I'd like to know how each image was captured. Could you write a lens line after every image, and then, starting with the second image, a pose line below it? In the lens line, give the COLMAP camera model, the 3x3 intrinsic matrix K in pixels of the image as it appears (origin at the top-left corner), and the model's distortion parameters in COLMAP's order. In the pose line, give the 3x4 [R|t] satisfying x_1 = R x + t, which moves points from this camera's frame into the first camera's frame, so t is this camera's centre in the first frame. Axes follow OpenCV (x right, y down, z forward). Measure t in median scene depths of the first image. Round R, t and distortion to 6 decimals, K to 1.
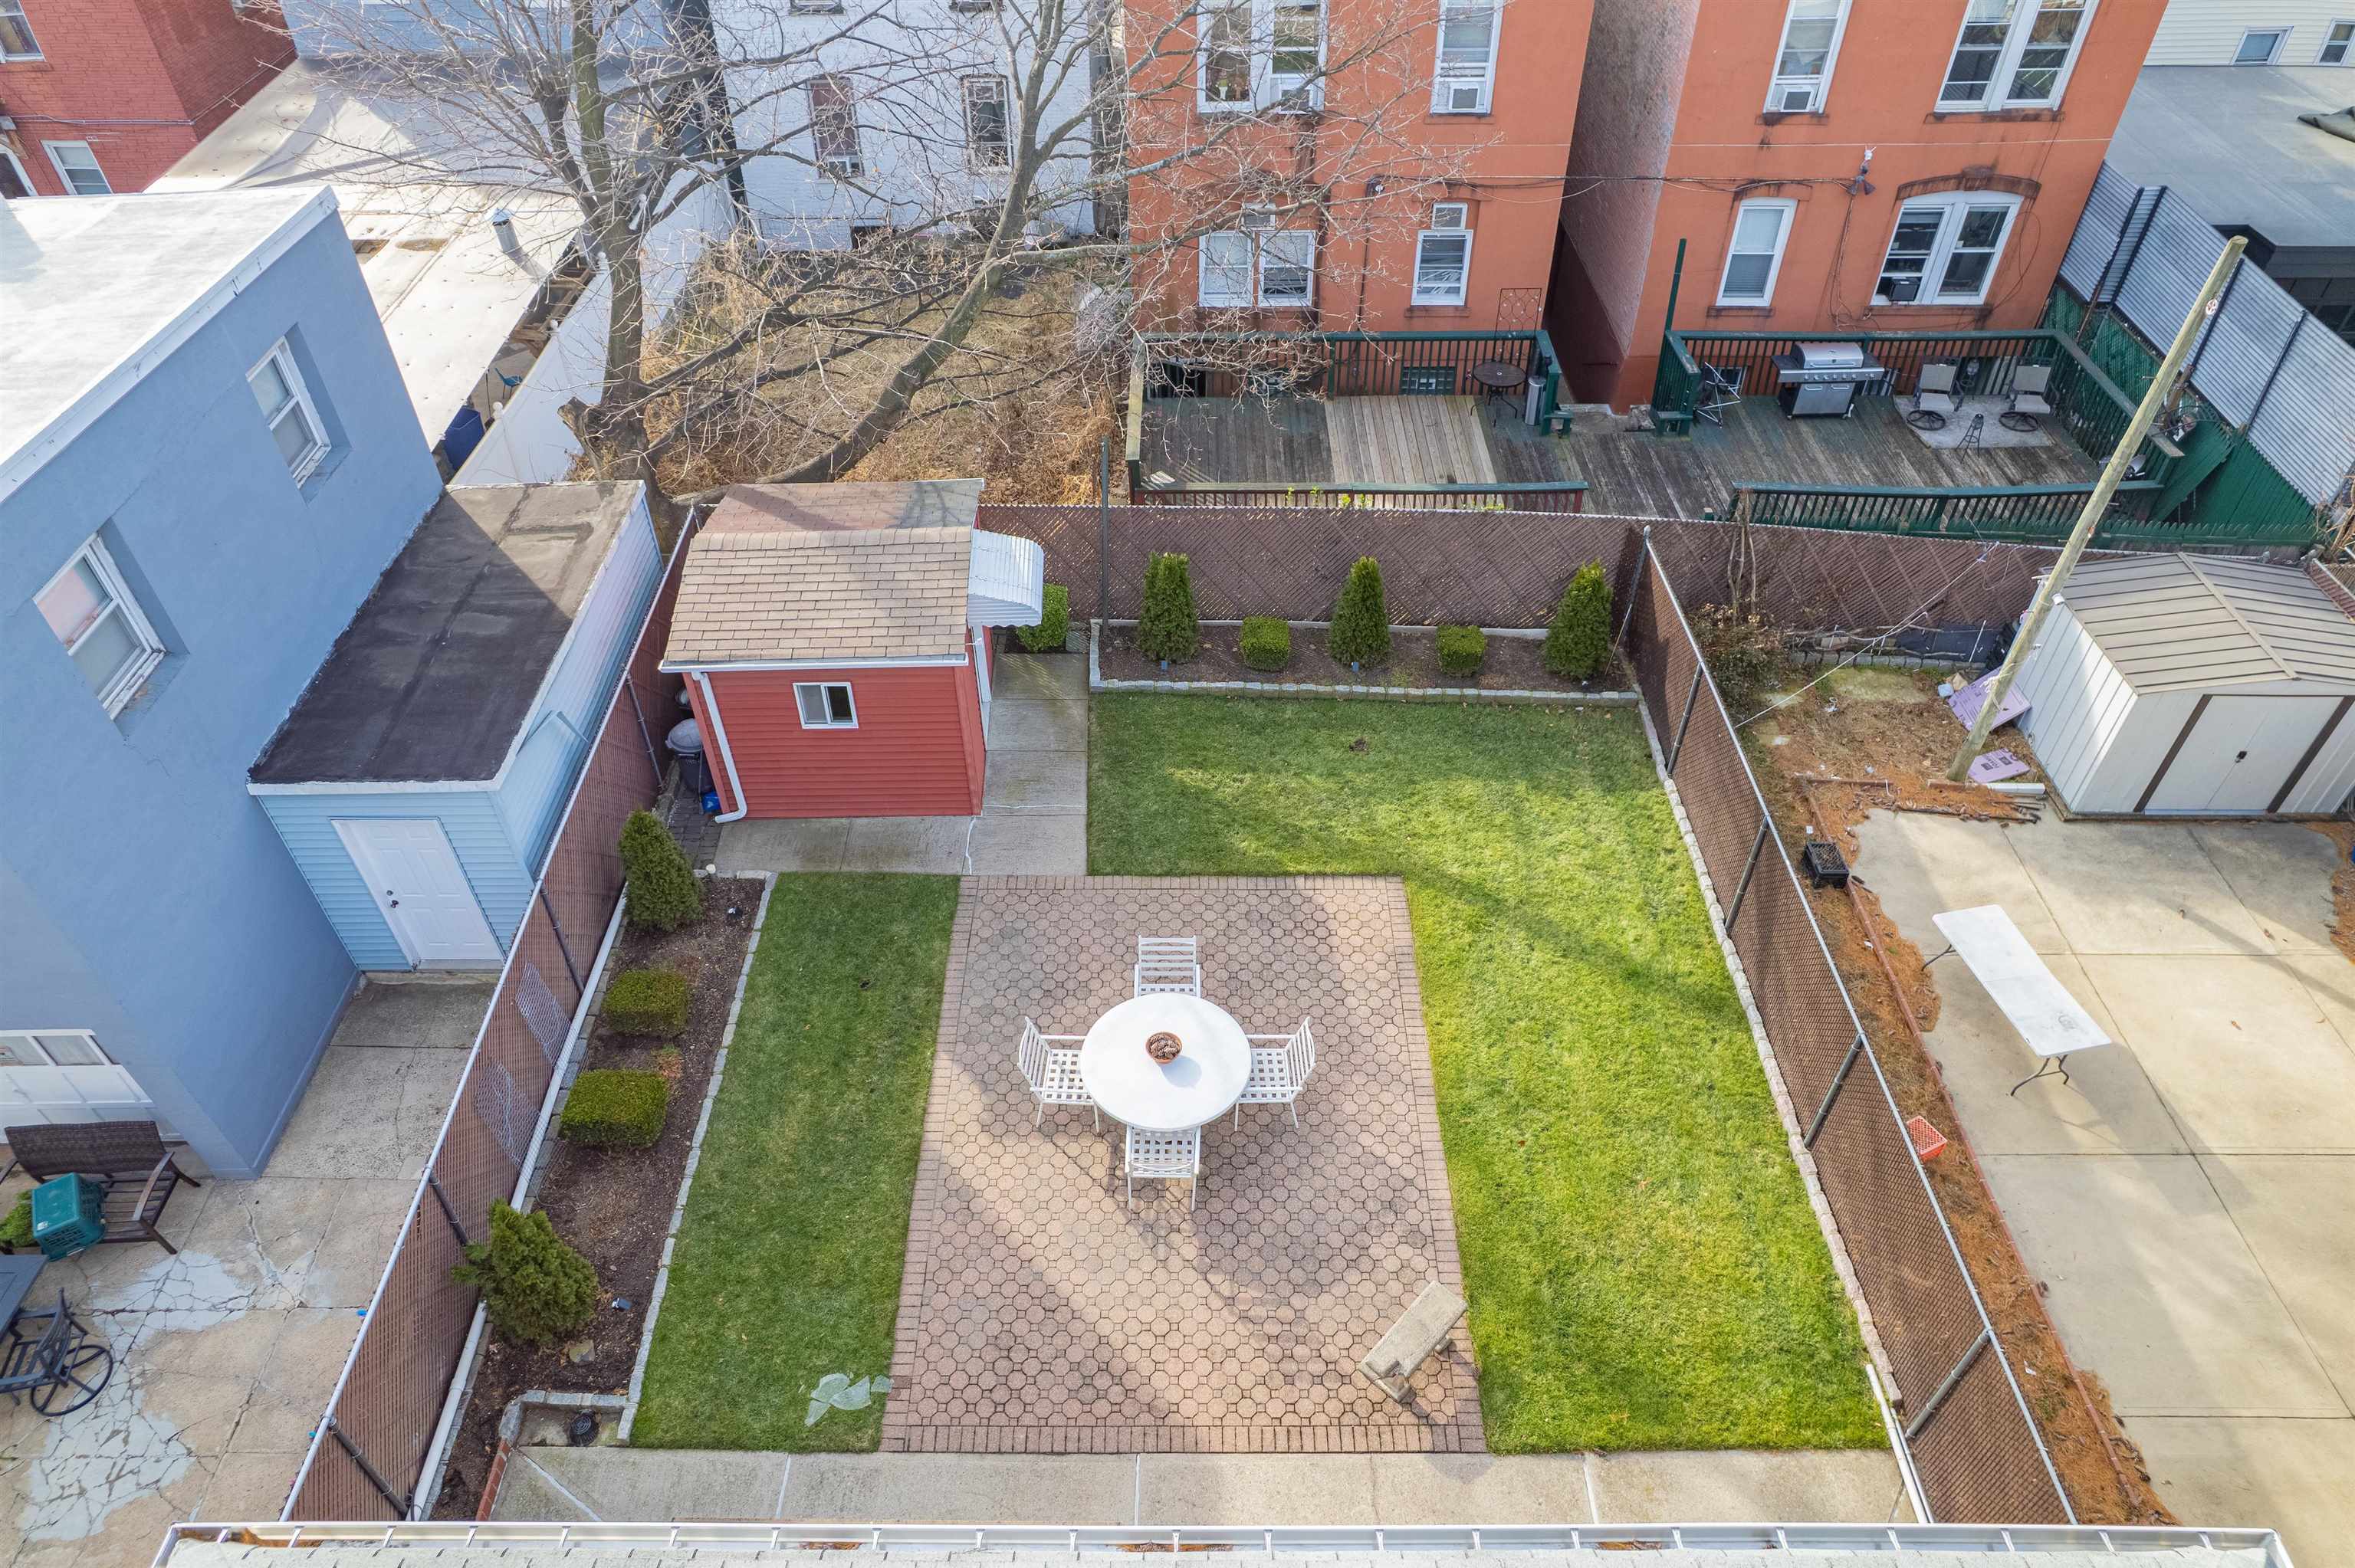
lens RADIAL K [[1513.5, 0, 1174.3], [0, 1513.5, 812.1], [0, 0, 1]] dist [-0.079275, 0.071286]
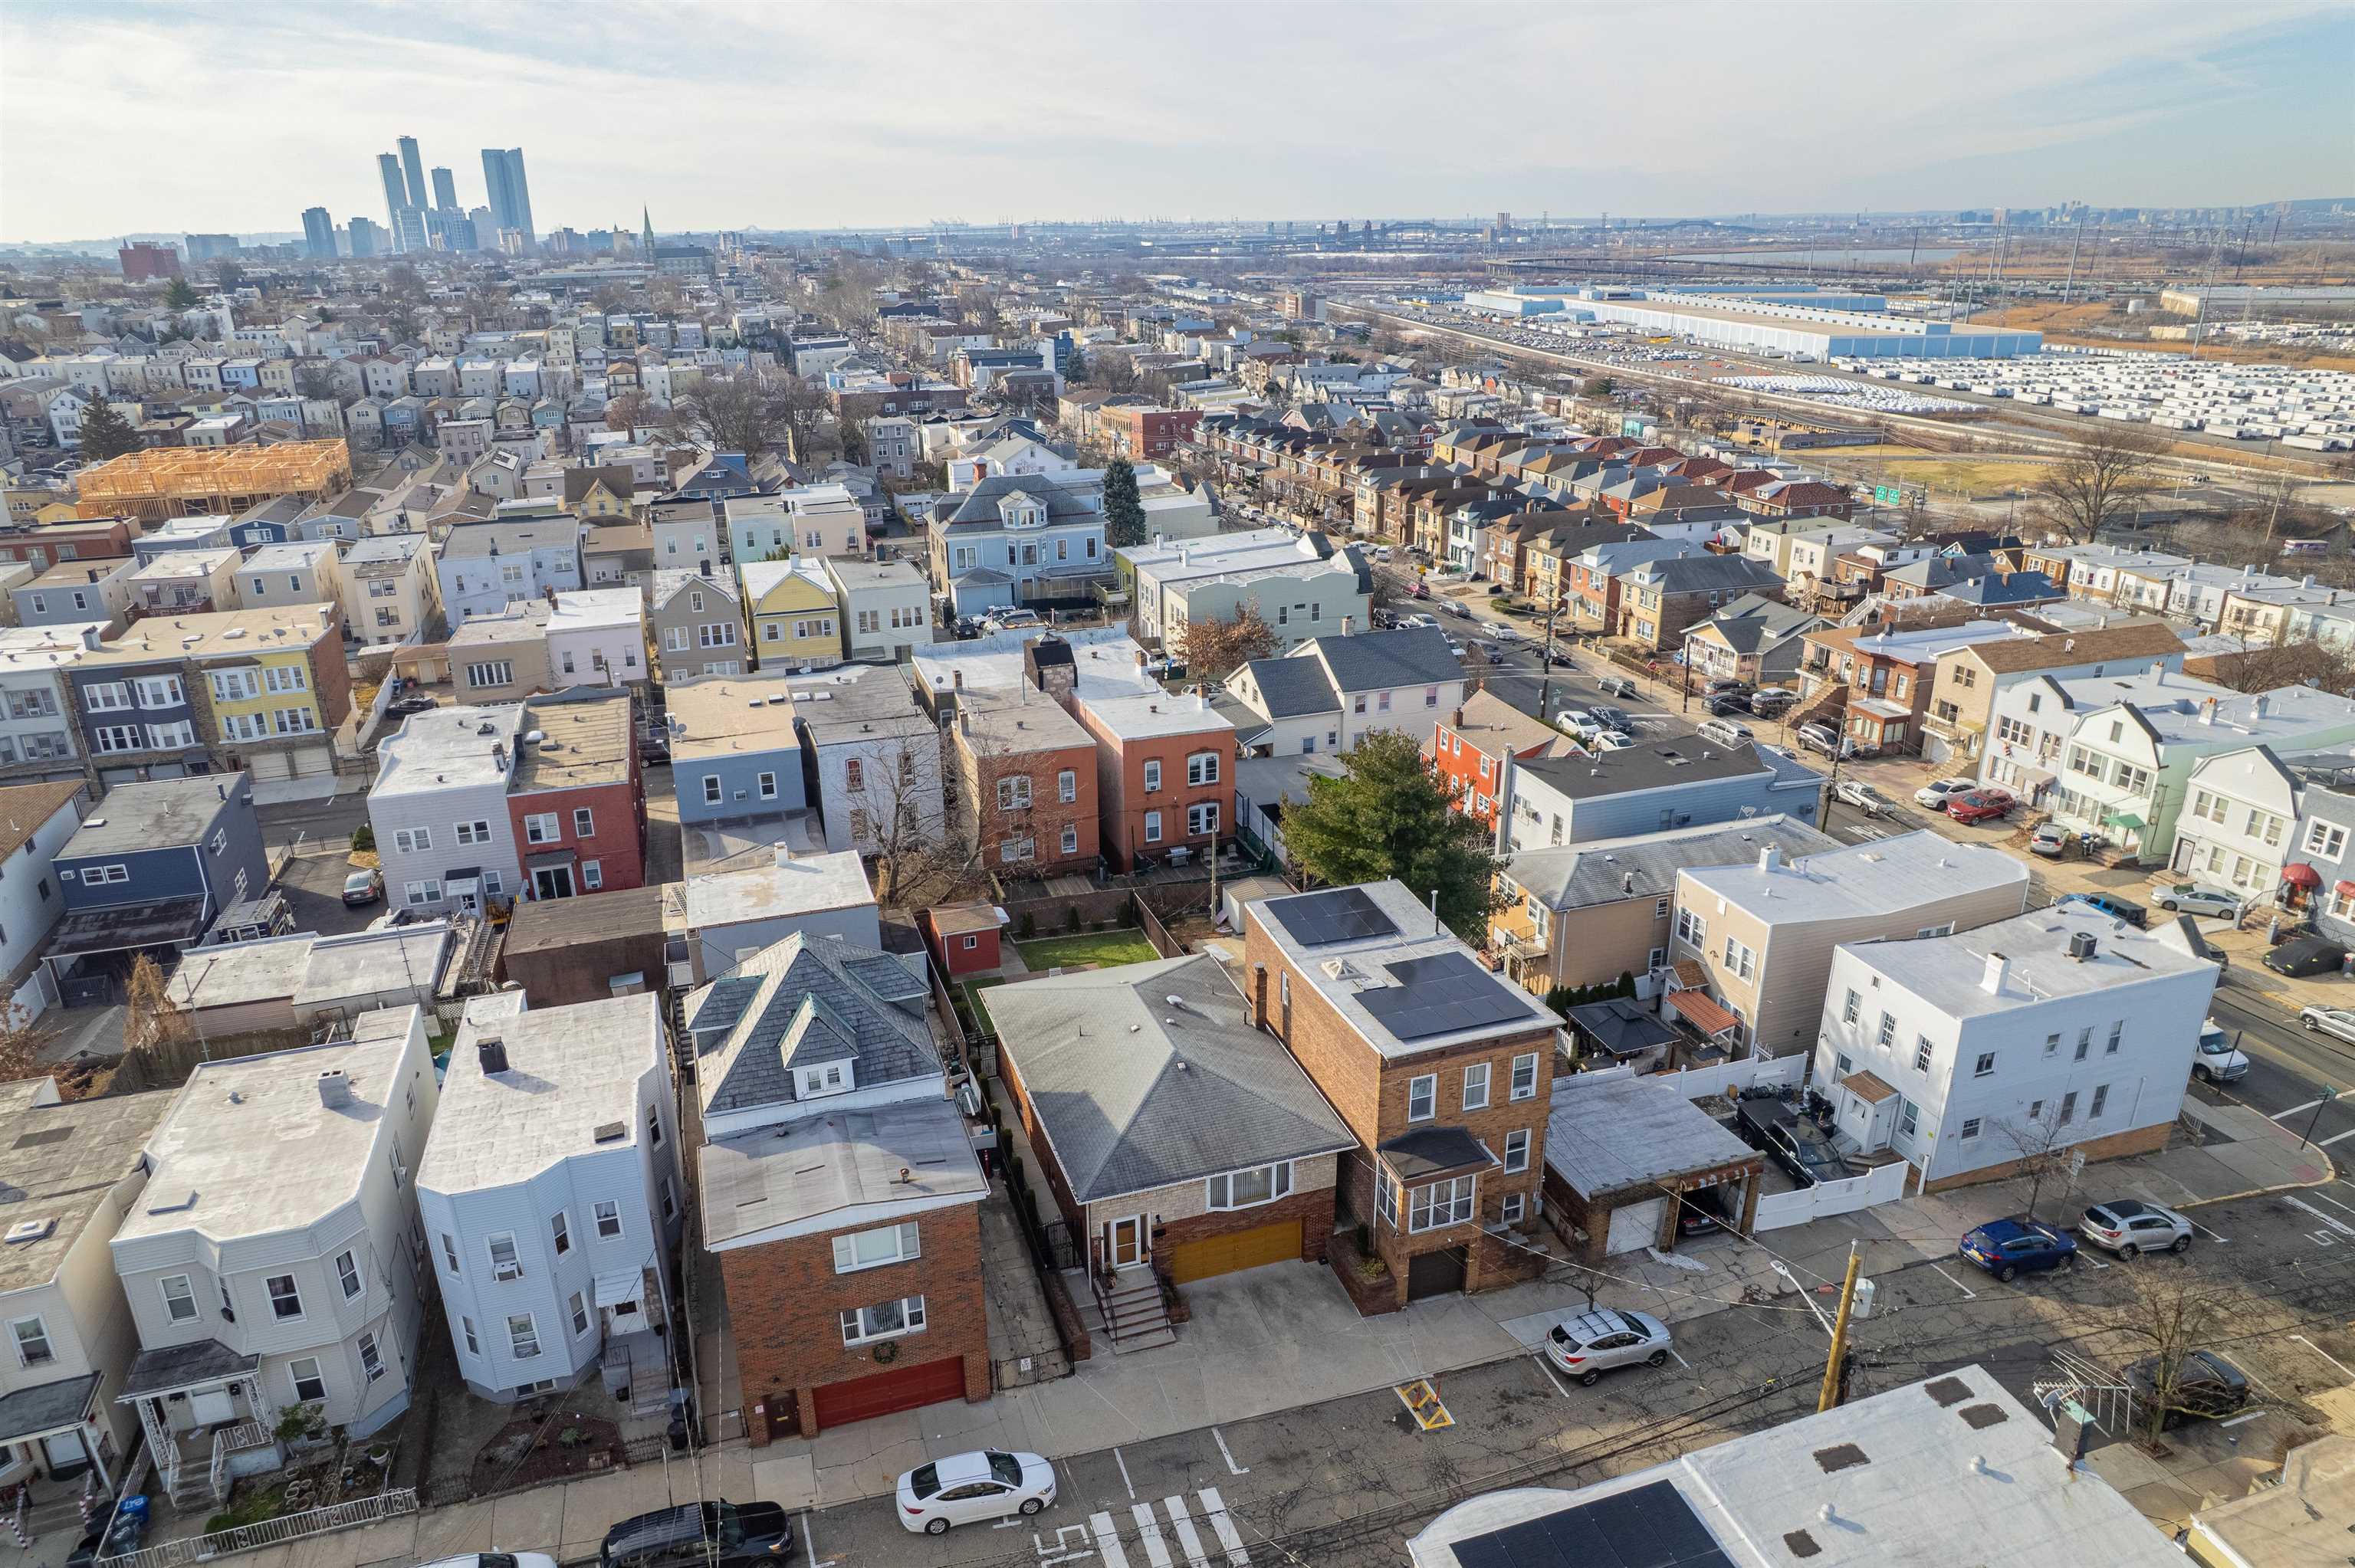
lens RADIAL K [[1513.5, 0, 1170.3], [0, 1513.5, 803.2], [0, 0, 1]] dist [-0.079275, 0.071286]
pose [[0.949510, -0.117071, 0.291075, -0.952905], [0.220004, 0.909889, -0.351711, 1.317107], [-0.223671, 0.397991, 0.889705, -3.468876]]
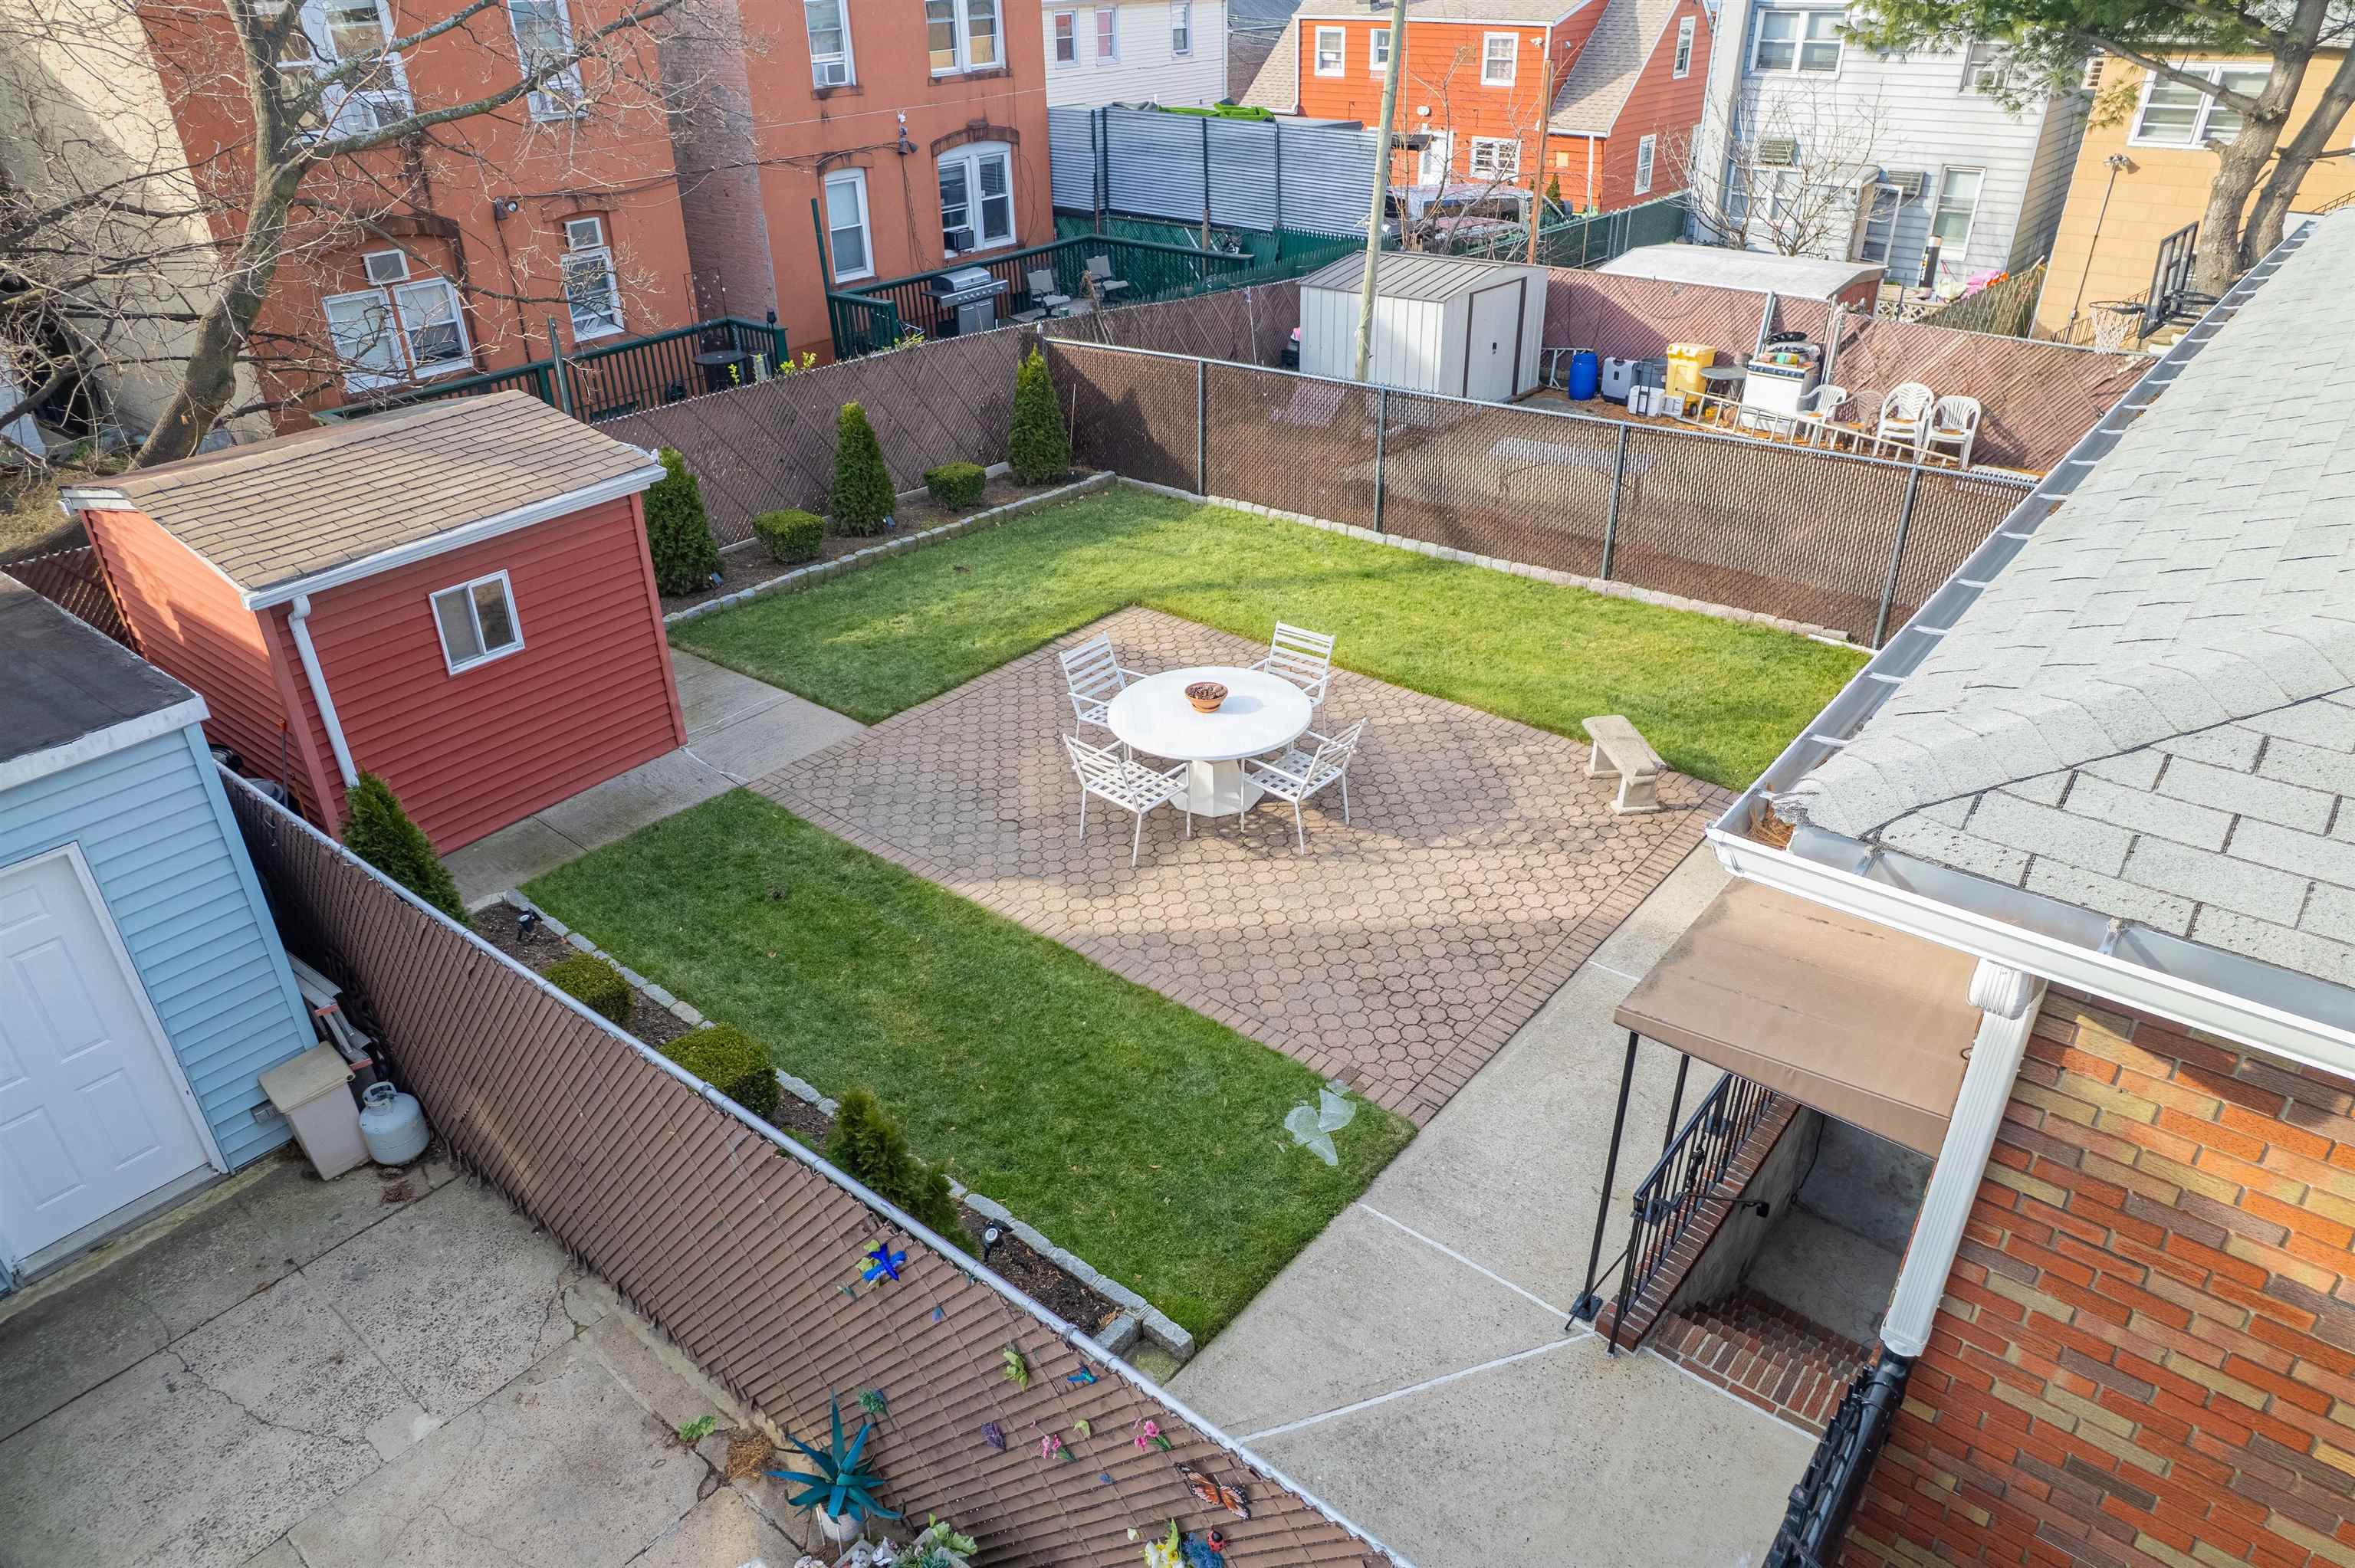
lens RADIAL K [[1513.5, 0, 1174.5], [0, 1513.5, 808.1], [0, 0, 1]] dist [-0.079275, 0.071286]
pose [[0.634005, -0.392094, 0.666559, -0.517268], [0.540131, 0.841370, -0.018828, 0.185097], [-0.553440, 0.371966, 0.745215, 0.349742]]
